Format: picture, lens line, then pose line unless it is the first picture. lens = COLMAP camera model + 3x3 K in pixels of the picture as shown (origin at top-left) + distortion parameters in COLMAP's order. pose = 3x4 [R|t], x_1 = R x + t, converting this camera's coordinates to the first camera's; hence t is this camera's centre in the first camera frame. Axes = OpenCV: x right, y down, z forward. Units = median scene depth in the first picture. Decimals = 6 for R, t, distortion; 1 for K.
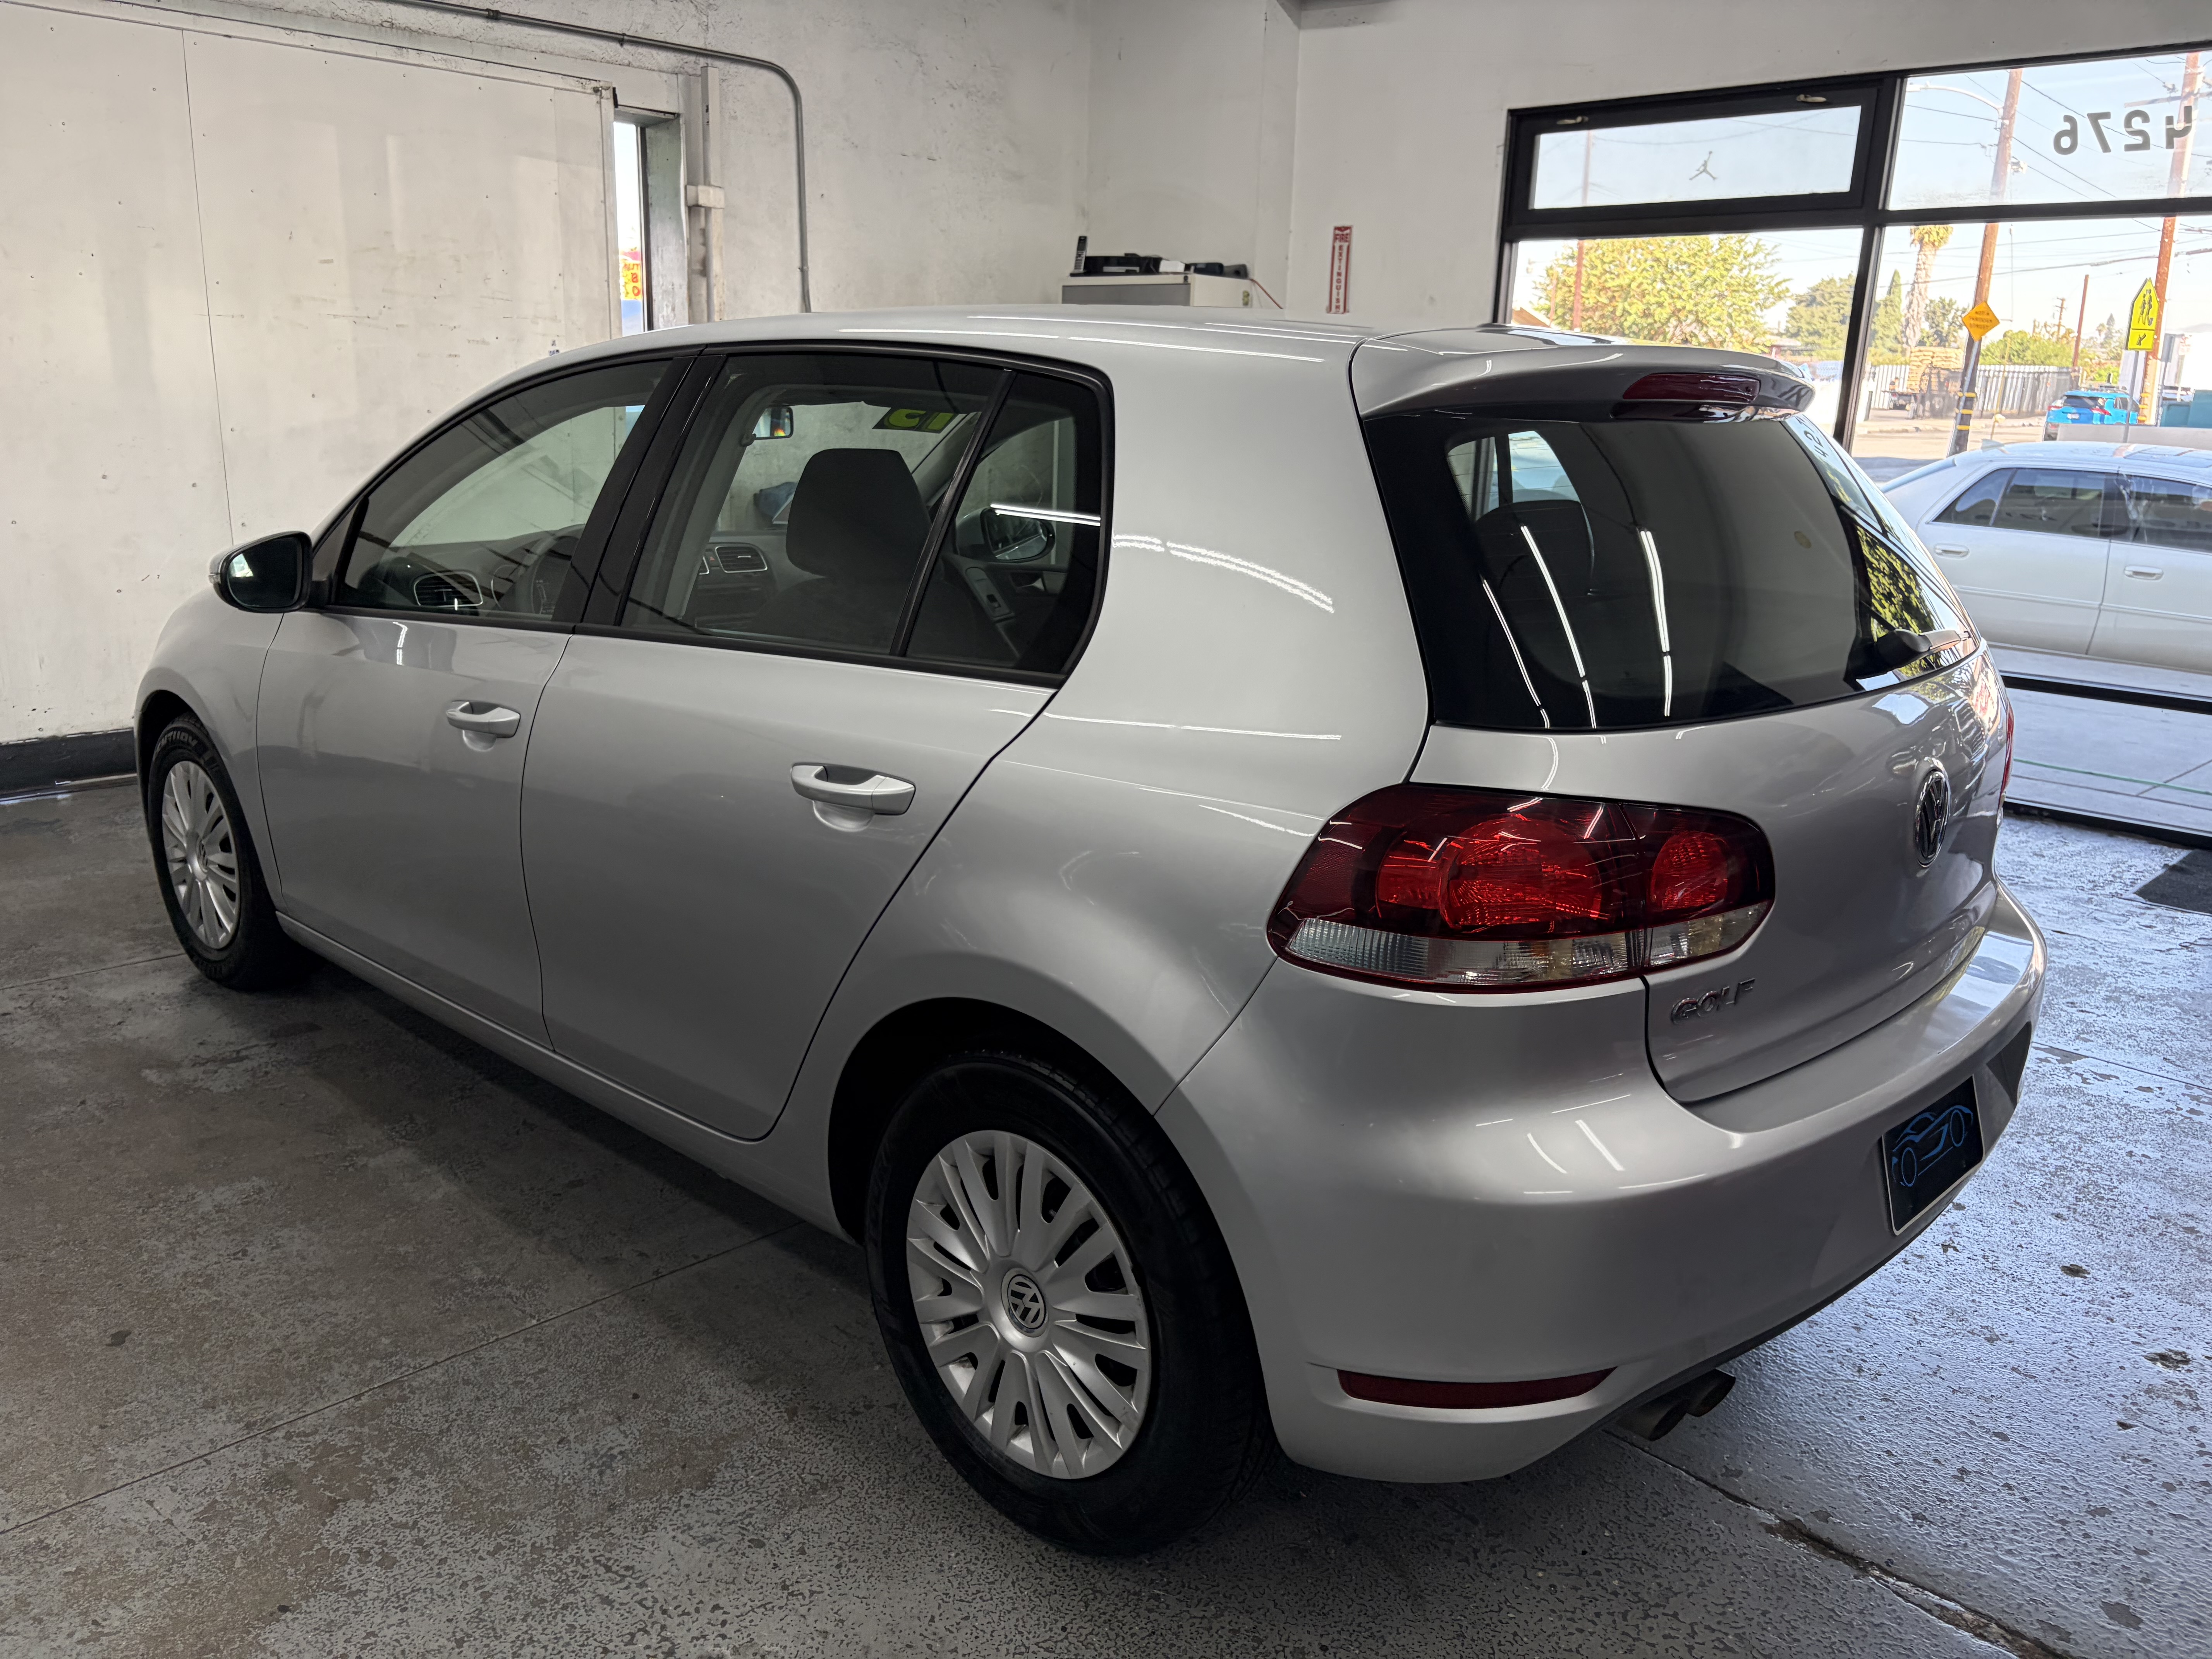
lens RADIAL K [[1659.2, 0, 1099.8], [0, 1659.2, 829.7], [0, 0, 1]] dist [0.032502, -0.020926]
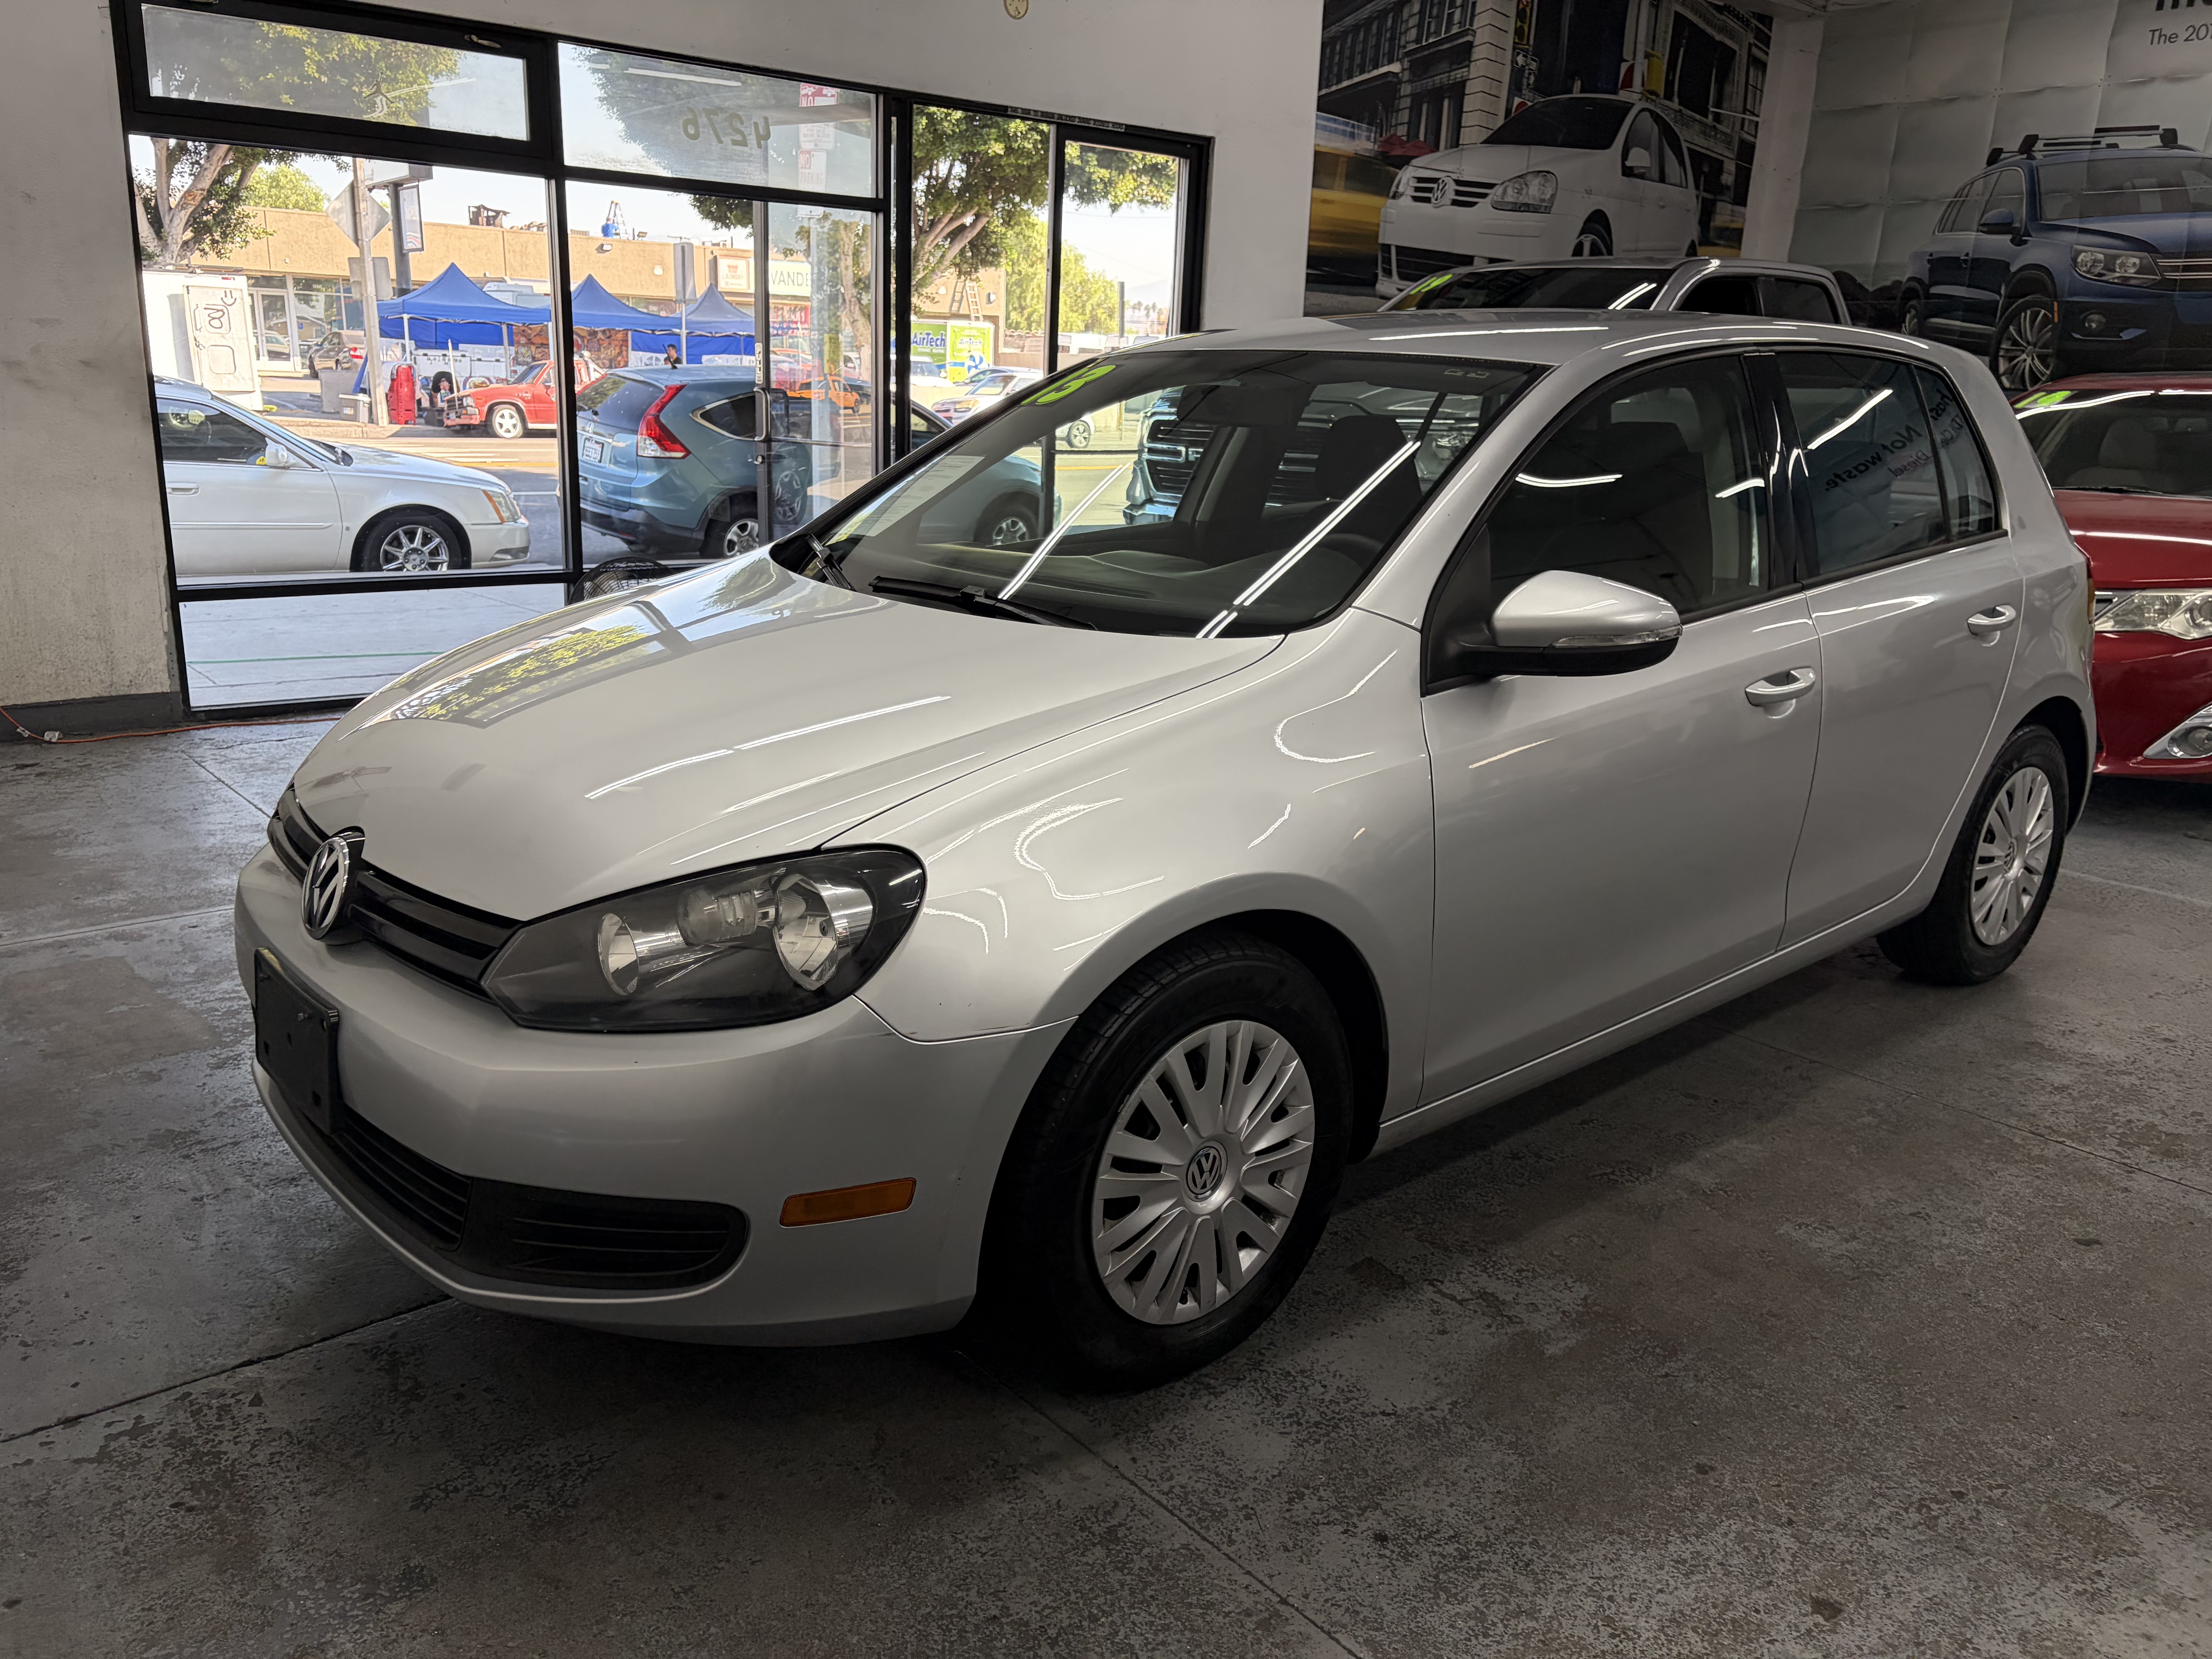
lens RADIAL K [[1695.1, 0, 1068.5], [0, 1695.1, 841.0], [0, 0, 1]] dist [0.002045, 0.040478]
pose [[0.107706, -0.292999, 0.950027, -1.144825], [0.233828, 0.936245, 0.262239, -0.284040], [-0.966294, 0.193898, 0.169351, 0.967931]]
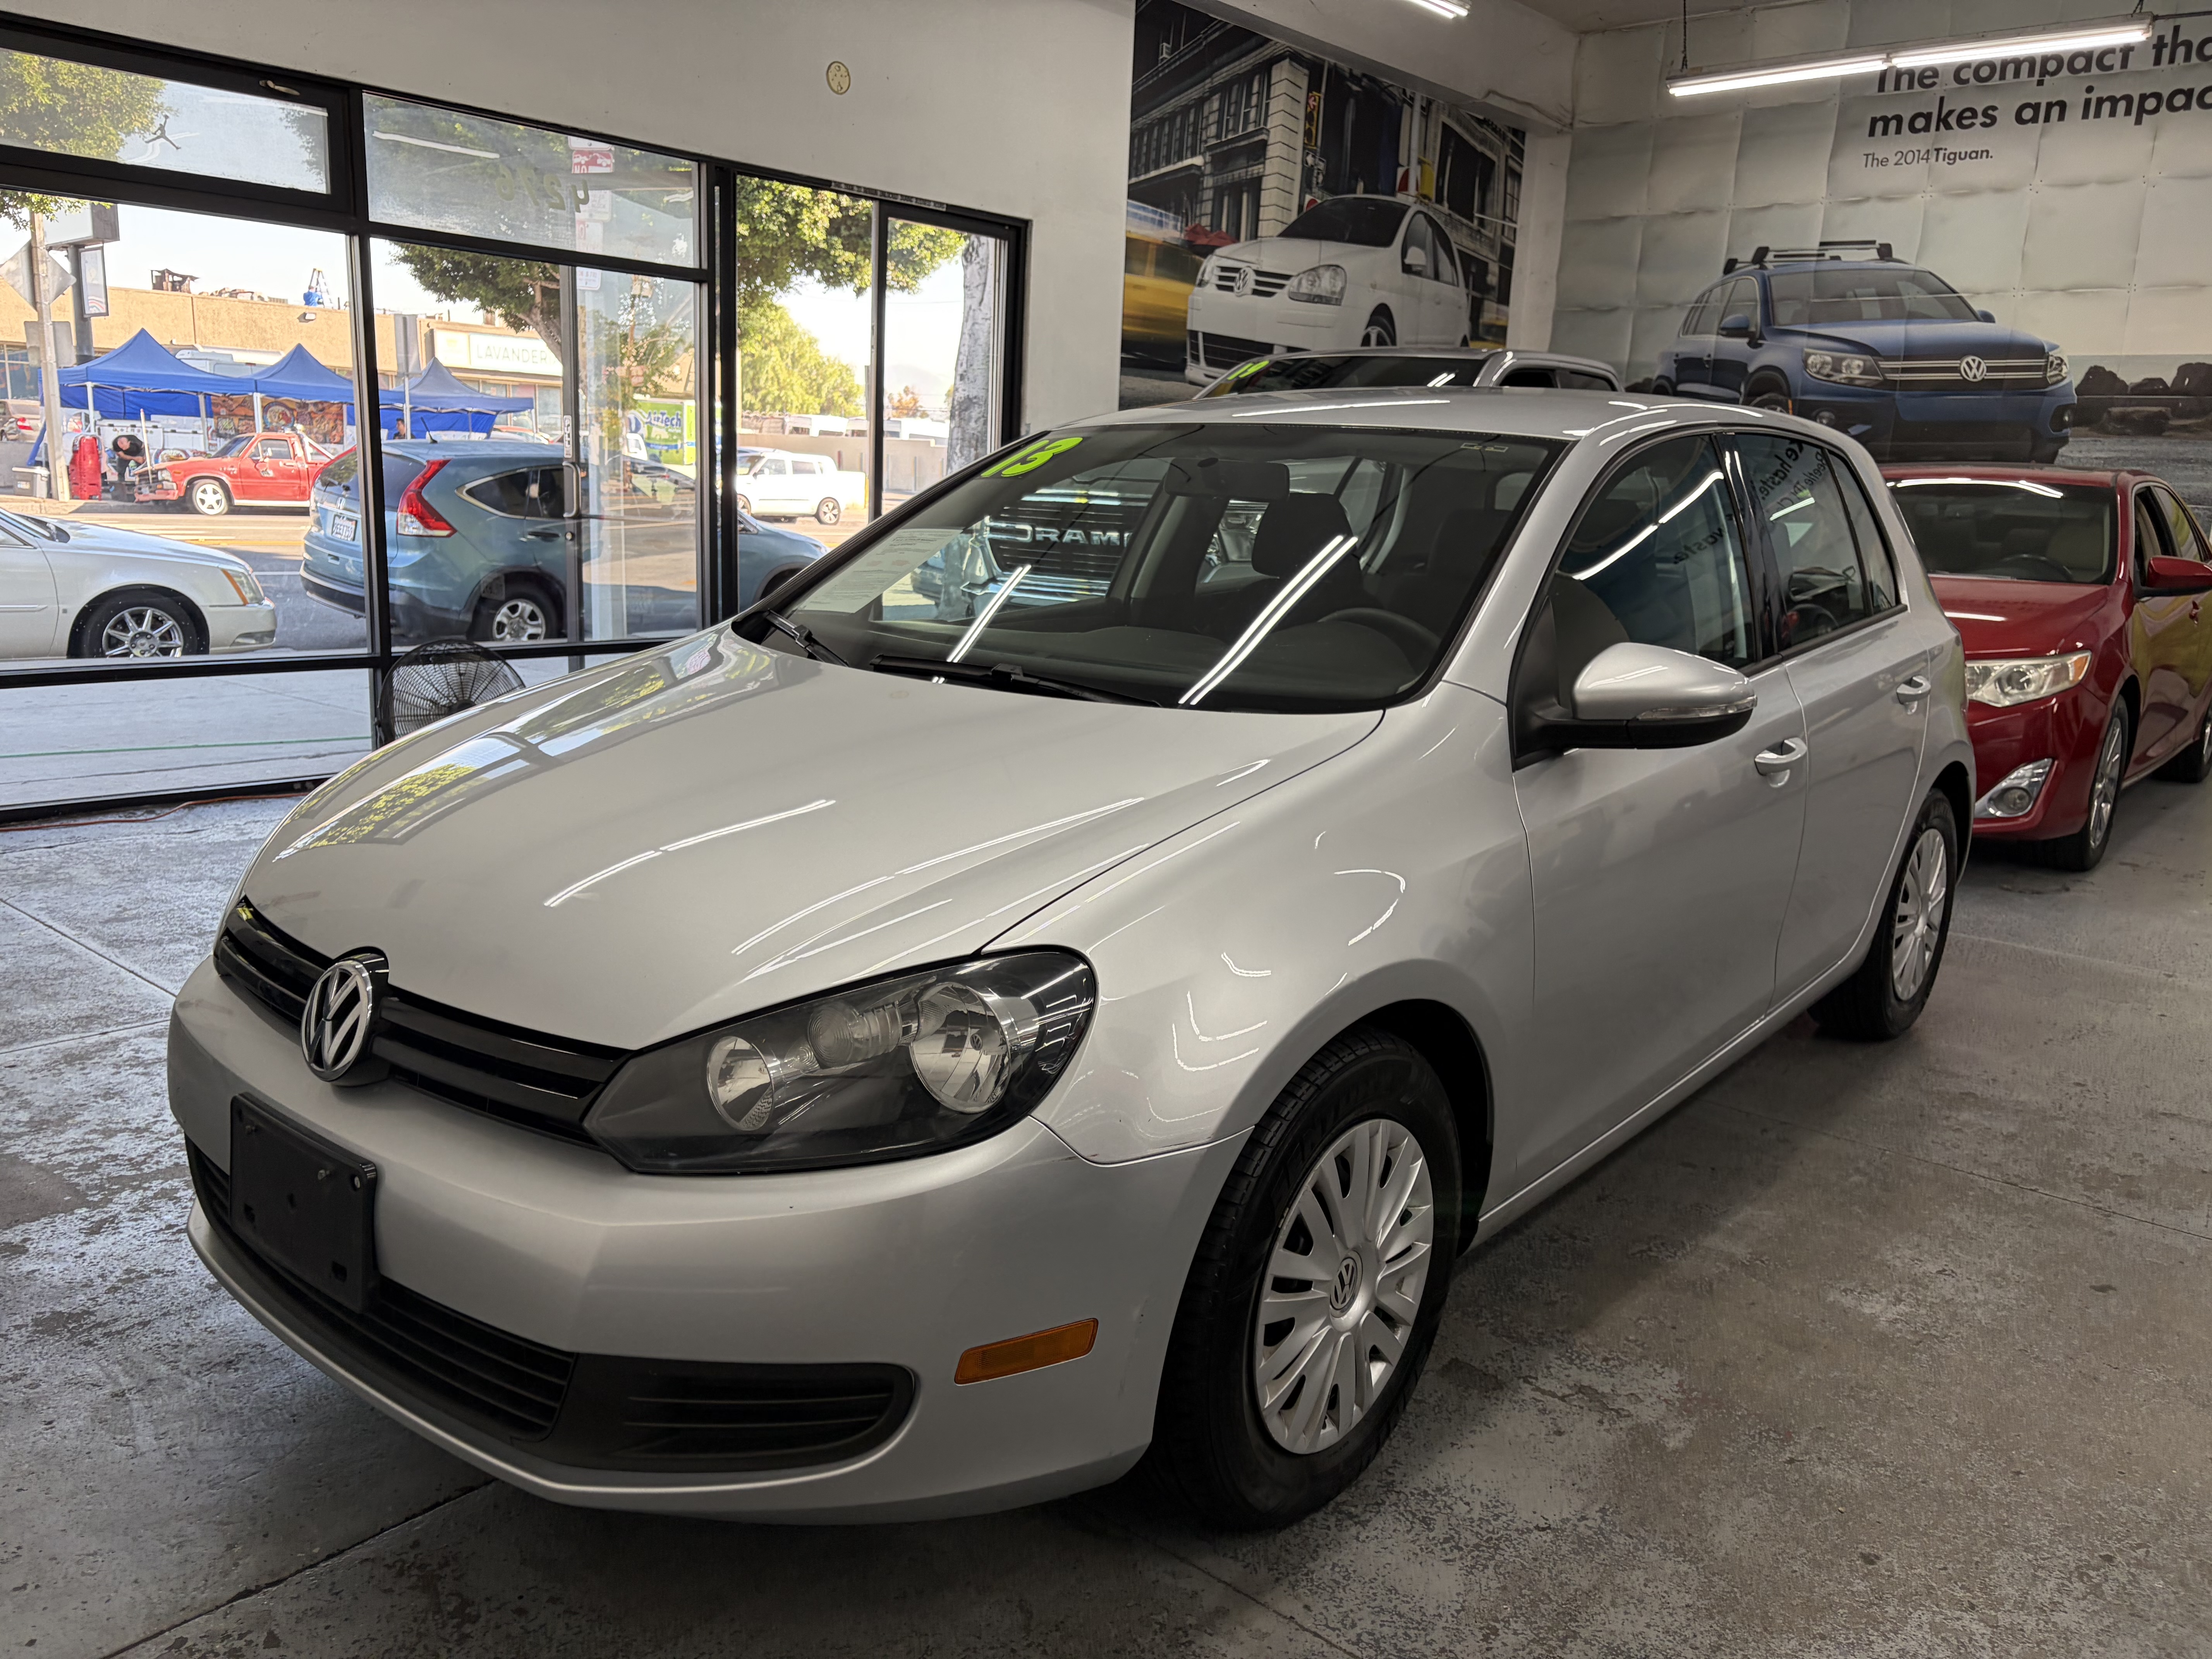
lens RADIAL K [[1699.8, 0, 1097.5], [0, 1699.8, 837.8], [0, 0, 1]] dist [0.022820, -0.009331]
pose [[-0.063583, -0.246254, 0.967117, -1.105104], [0.218318, 0.942174, 0.254256, -0.307350], [-0.973804, 0.227306, -0.006145, 1.104746]]
